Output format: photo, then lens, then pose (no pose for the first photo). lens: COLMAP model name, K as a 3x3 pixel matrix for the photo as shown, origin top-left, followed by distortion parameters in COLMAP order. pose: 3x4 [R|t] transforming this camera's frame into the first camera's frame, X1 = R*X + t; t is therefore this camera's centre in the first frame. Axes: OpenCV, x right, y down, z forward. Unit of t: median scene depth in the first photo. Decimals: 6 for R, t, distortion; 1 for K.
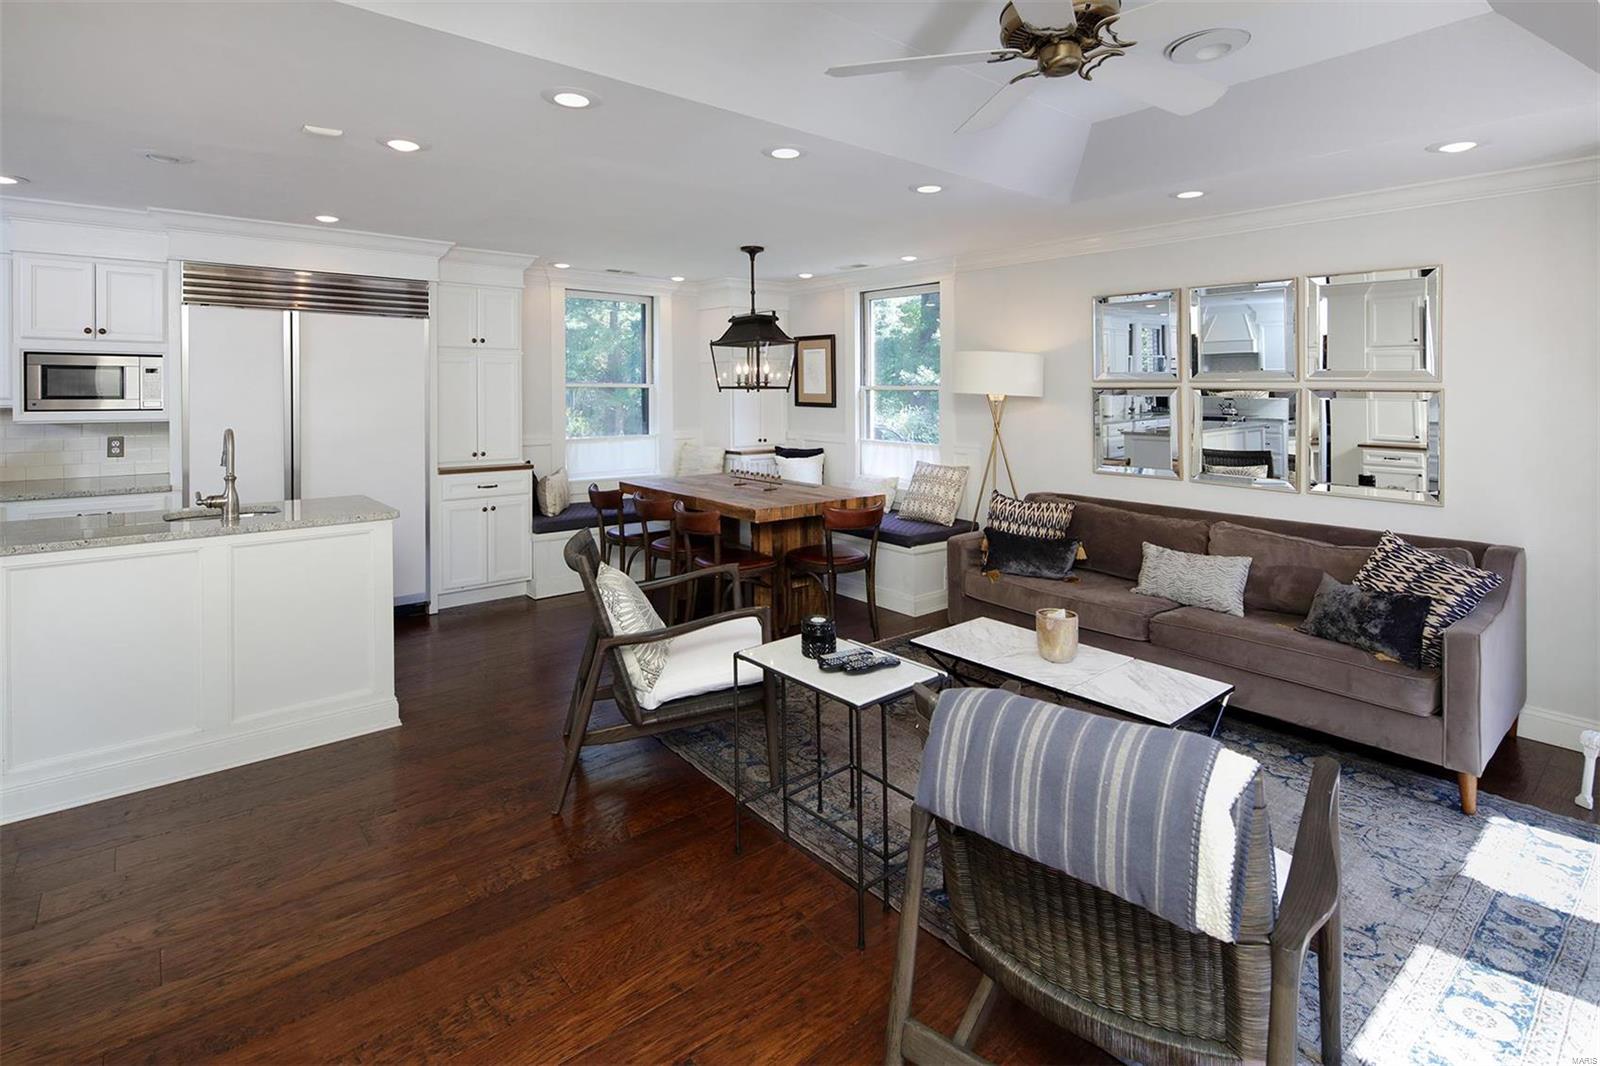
lens RADIAL K [[775.7, 0, 788.8], [0, 775.7, 525.4], [0, 0, 1]] dist [0.000050, 0.000154]
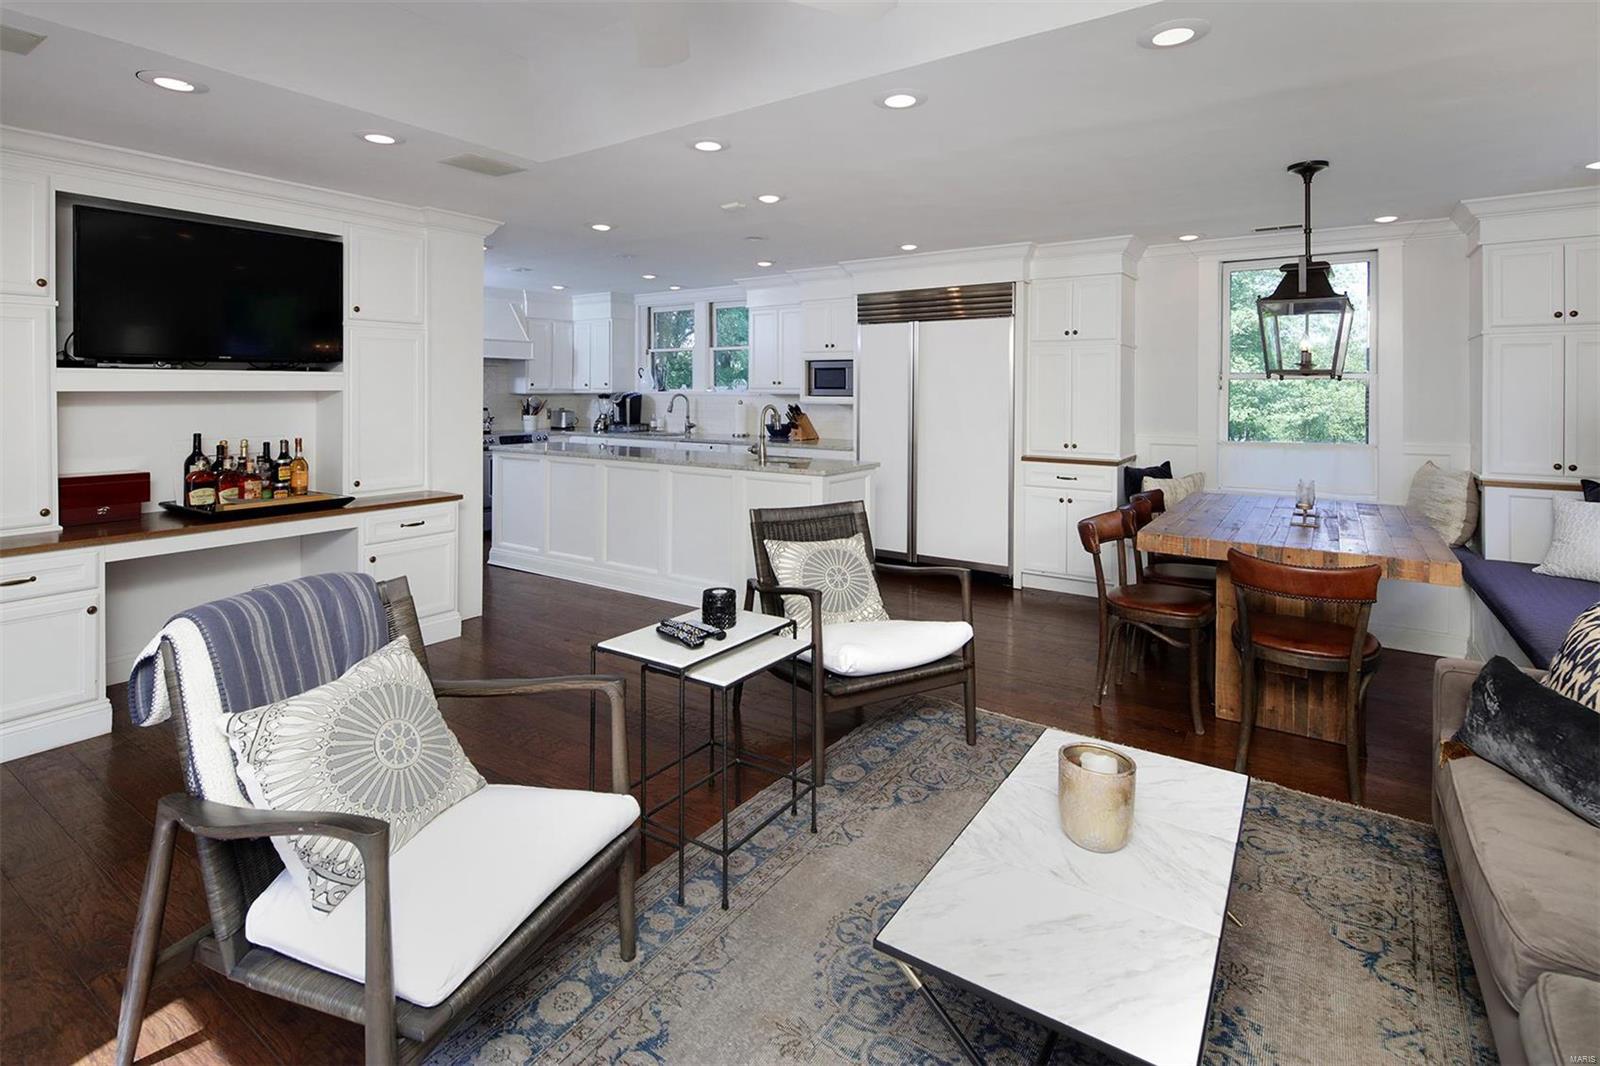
lens RADIAL K [[775.7, 0, 788.8], [0, 775.7, 525.4], [0, 0, 1]] dist [0.000050, 0.000154]
pose [[0.263224, 0.161340, -0.951148, 0.529098], [-0.171443, 0.978047, 0.118457, -0.052074], [0.949379, 0.131887, 0.285106, 0.415528]]
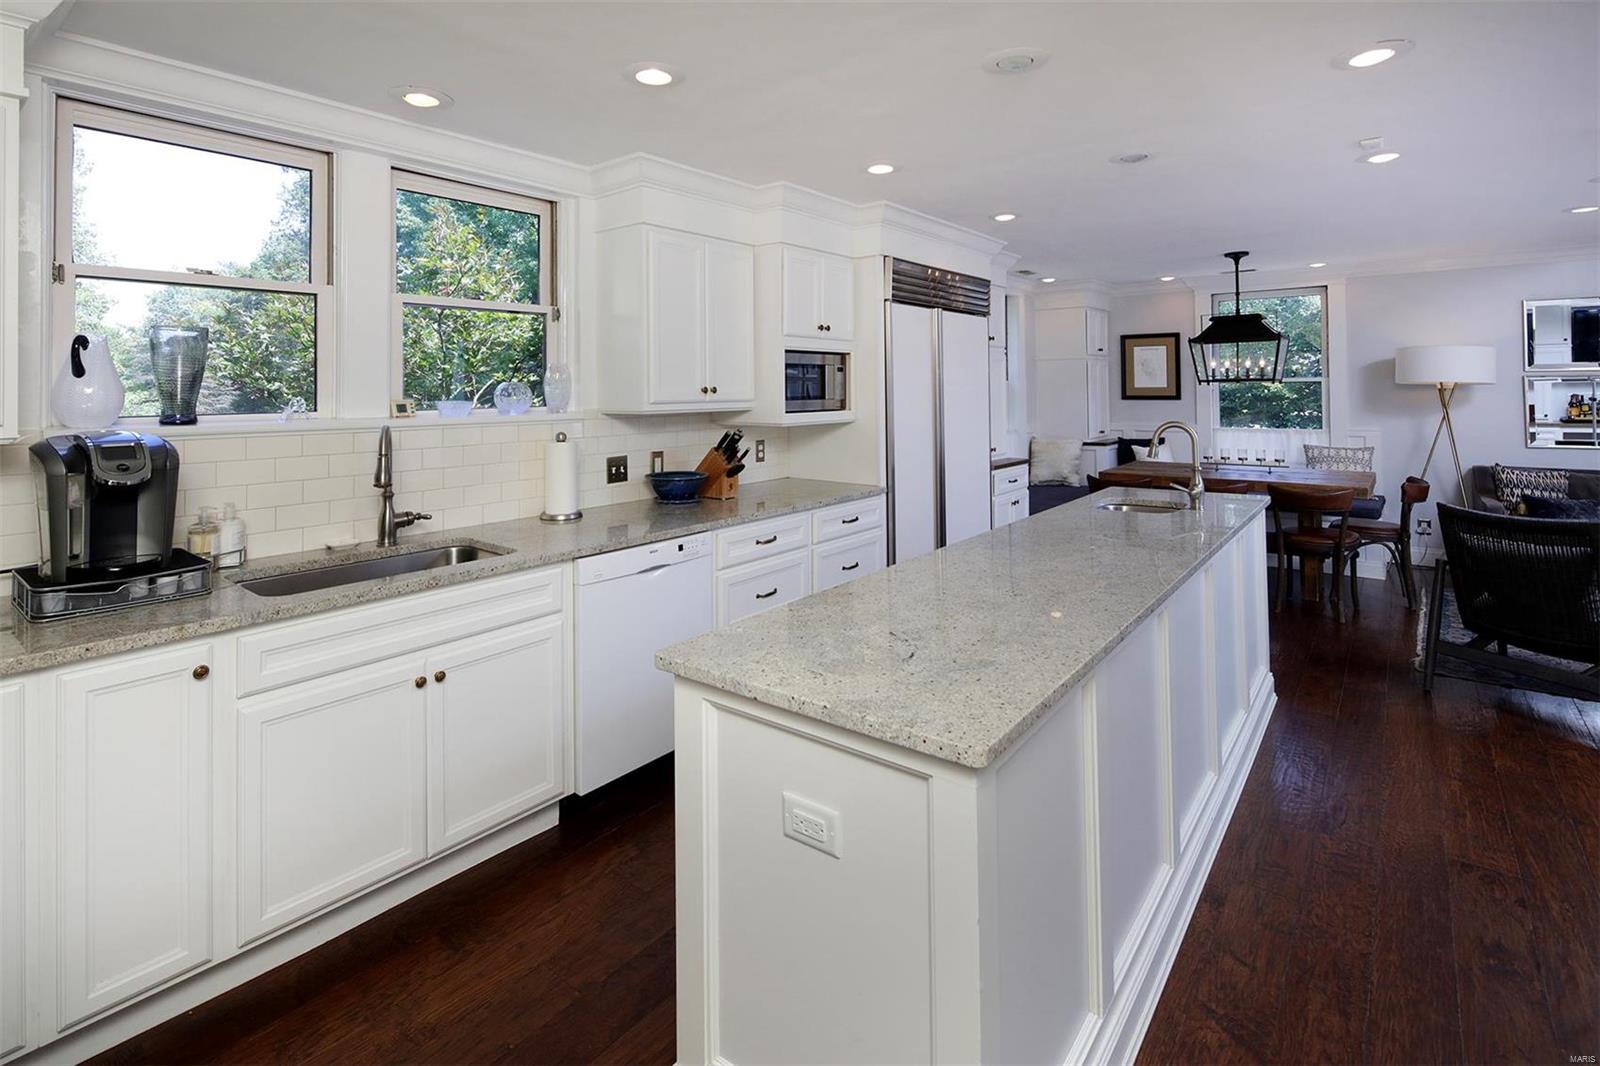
lens RADIAL K [[775.7, 0, 788.8], [0, 775.7, 525.4], [0, 0, 1]] dist [0.000050, 0.000154]
pose [[0.980396, -0.051136, 0.190288, -0.896948], [0.051538, 0.998667, 0.002835, -0.009001], [-0.190179, 0.007028, 0.981724, 0.047064]]
